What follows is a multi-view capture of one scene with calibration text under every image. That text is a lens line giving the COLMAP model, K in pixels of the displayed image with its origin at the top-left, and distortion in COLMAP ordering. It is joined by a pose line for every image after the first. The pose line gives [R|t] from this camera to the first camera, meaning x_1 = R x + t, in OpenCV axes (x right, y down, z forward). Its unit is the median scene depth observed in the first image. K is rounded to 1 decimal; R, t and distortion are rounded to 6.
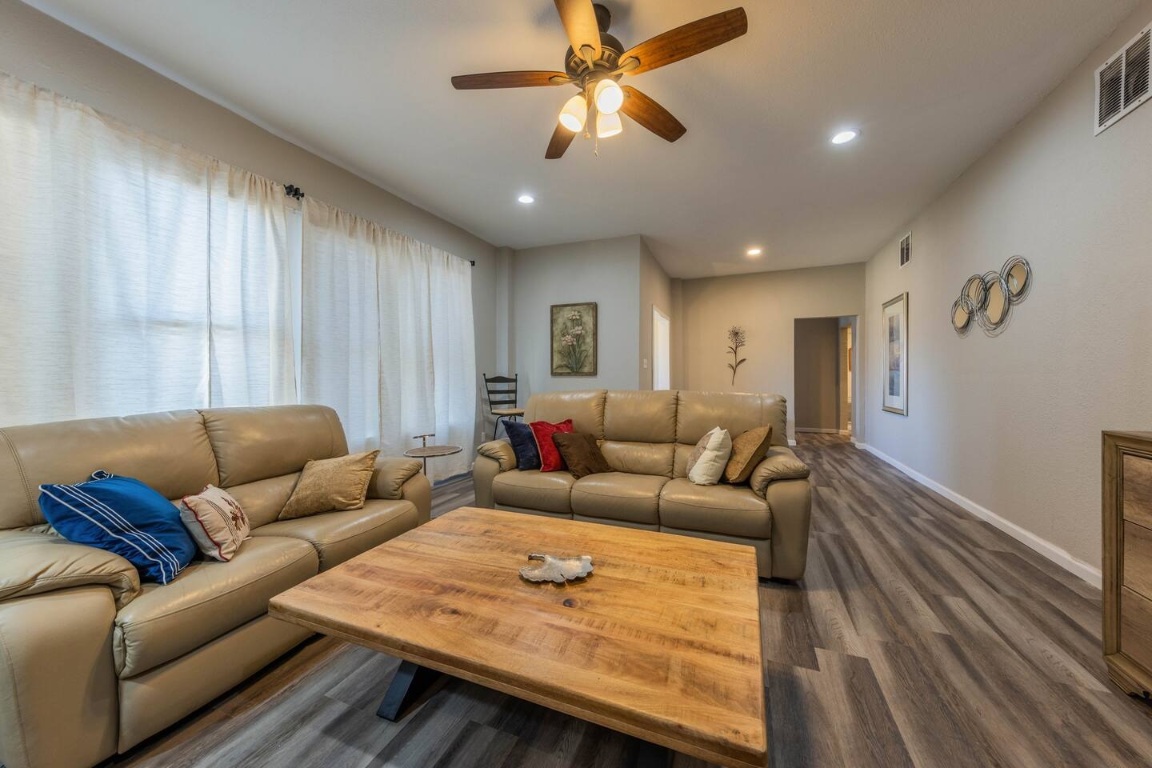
lens RADIAL K [[404.8, 0, 570.1], [0, 404.8, 369.6], [0, 0, 1]] dist [0.008532, -0.000232]
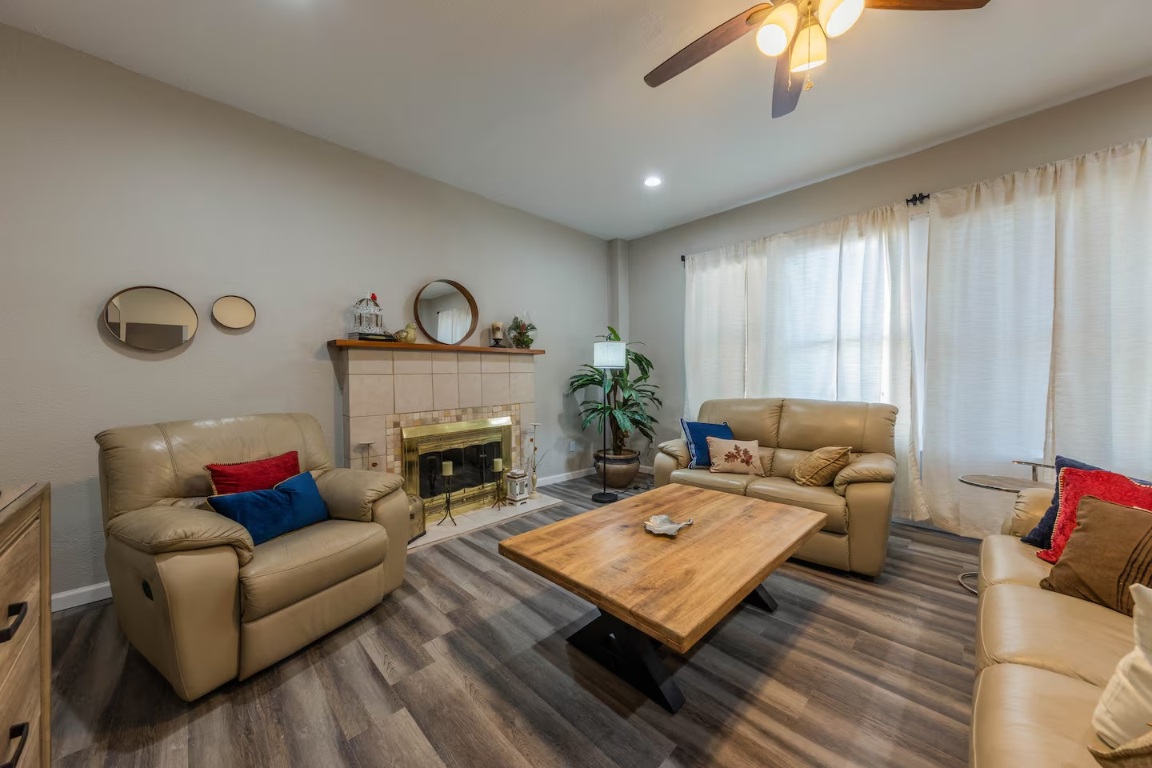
lens RADIAL K [[404.8, 0, 575.9], [0, 404.8, 375.4], [0, 0, 1]] dist [0.008532, -0.000232]
pose [[-0.388942, 0.005064, -0.921248, 0.821449], [0.024999, 0.999675, -0.005059, -0.005875], [0.920923, -0.024998, -0.388942, 0.782726]]
